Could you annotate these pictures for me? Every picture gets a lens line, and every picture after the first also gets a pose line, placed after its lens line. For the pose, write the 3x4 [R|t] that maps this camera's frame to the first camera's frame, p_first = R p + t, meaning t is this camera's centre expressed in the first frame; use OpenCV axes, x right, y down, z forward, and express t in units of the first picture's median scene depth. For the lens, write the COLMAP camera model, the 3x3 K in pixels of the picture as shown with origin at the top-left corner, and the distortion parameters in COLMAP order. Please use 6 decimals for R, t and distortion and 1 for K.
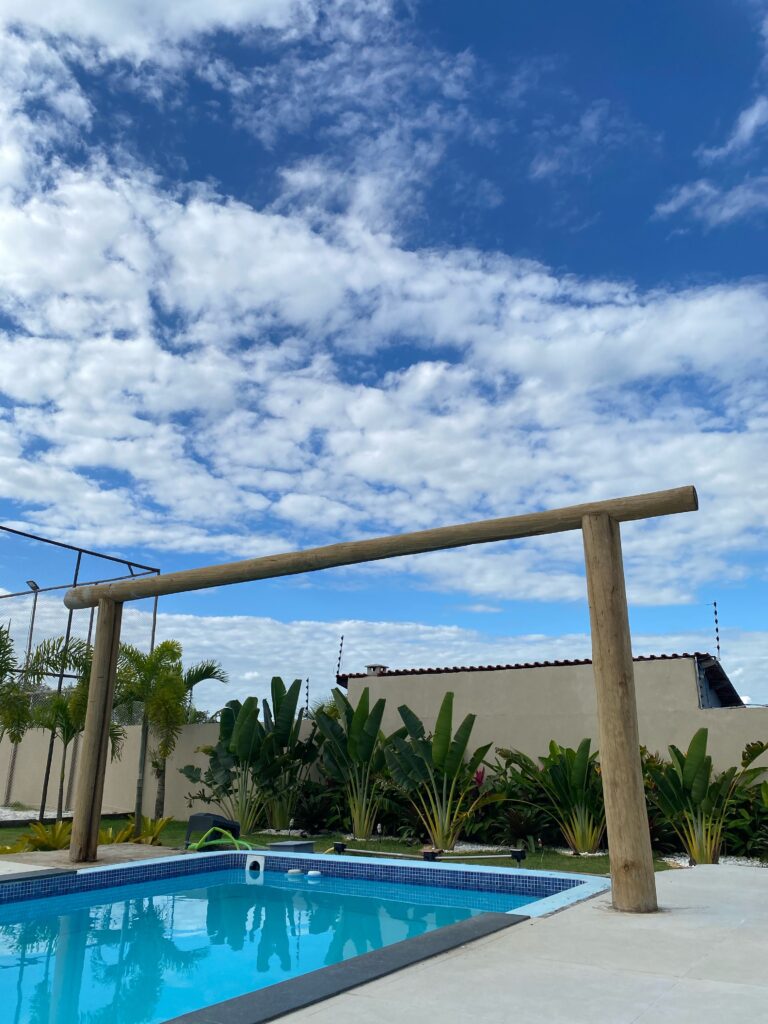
lens RADIAL K [[803.3, 0, 384.0], [0, 803.3, 512.0], [0, 0, 1]] dist [0.006315, -0.003000]
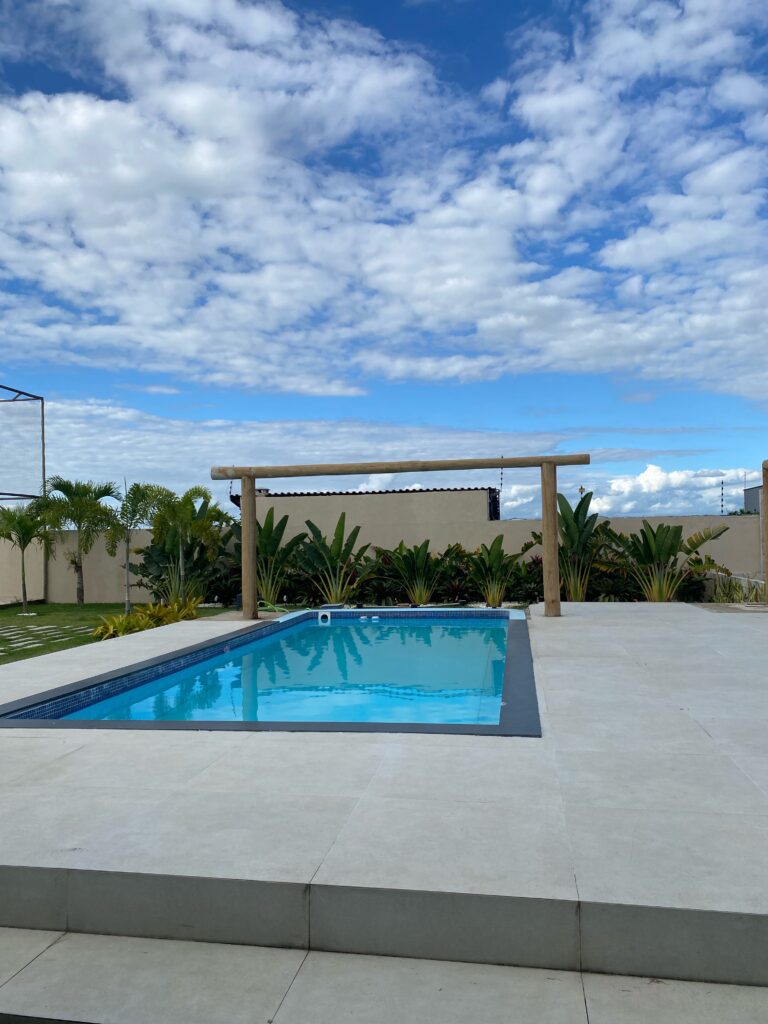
lens RADIAL K [[789.0, 0, 384.0], [0, 789.0, 512.0], [0, 0, 1]] dist [0.028159, -0.004764]
pose [[0.922445, -0.010734, 0.385979, -0.343698], [-0.091497, 0.965067, 0.245506, -0.121358], [-0.375131, -0.261782, 0.889240, -0.290711]]
